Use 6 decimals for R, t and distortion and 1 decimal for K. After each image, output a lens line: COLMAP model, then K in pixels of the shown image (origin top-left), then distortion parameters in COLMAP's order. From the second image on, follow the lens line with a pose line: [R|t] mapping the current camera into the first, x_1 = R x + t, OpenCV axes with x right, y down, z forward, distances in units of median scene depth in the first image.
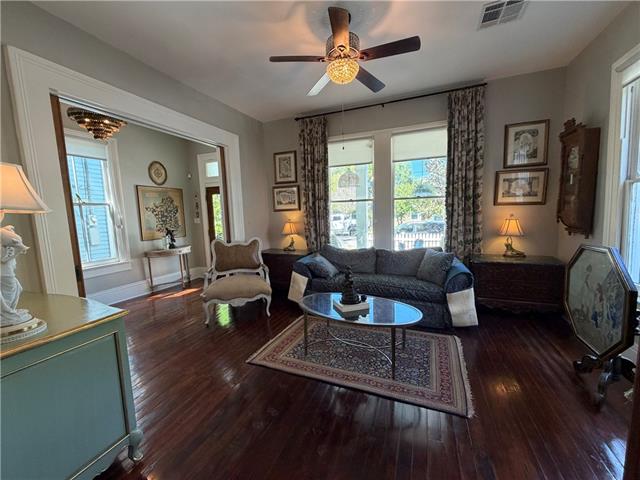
lens RADIAL K [[255.7, 0, 317.9], [0, 255.7, 240.1], [0, 0, 1]] dist [0.000883, -0.000117]
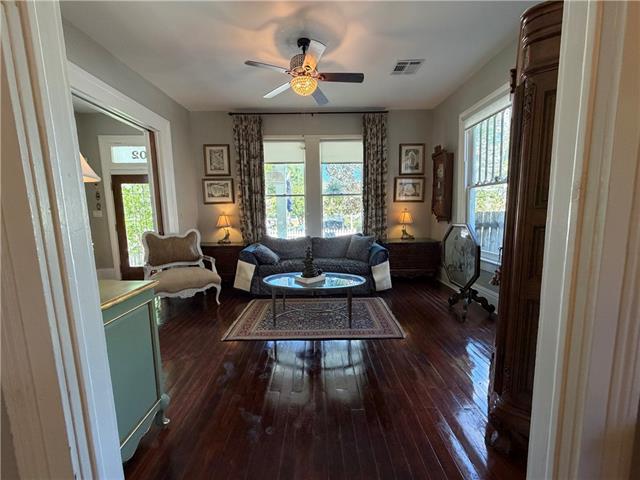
lens RADIAL K [[255.7, 0, 317.8], [0, 255.7, 240.1], [0, 0, 1]] dist [0.000883, -0.000117]
pose [[0.921569, -0.029114, 0.387122, -0.196861], [0.030220, 0.999538, 0.003231, 0.044911], [-0.387037, 0.008722, 0.922023, -0.084883]]
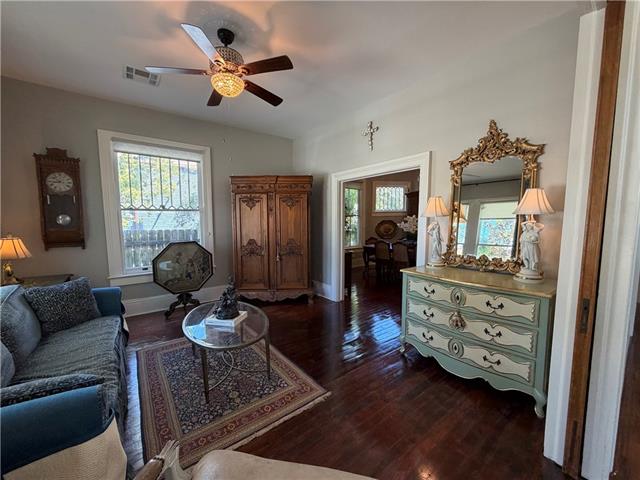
lens RADIAL K [[255.7, 0, 320.2], [0, 255.7, 240.0], [0, 0, 1]] dist [0.000883, -0.000117]
pose [[-0.868134, -0.002500, 0.496324, -0.424748], [0.084300, 0.984715, 0.152412, -0.102260], [-0.489118, 0.174154, -0.854654, 1.050118]]
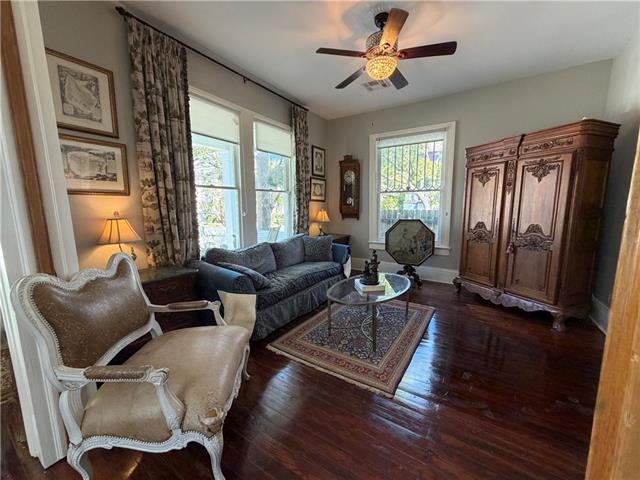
lens RADIAL K [[255.7, 0, 317.8], [0, 255.7, 239.9], [0, 0, 1]] dist [0.000883, -0.000117]
pose [[0.184996, -0.101916, 0.977440, -0.627867], [0.103968, 0.991056, 0.083658, -0.035392], [-0.977224, 0.086146, 0.193937, 0.650086]]
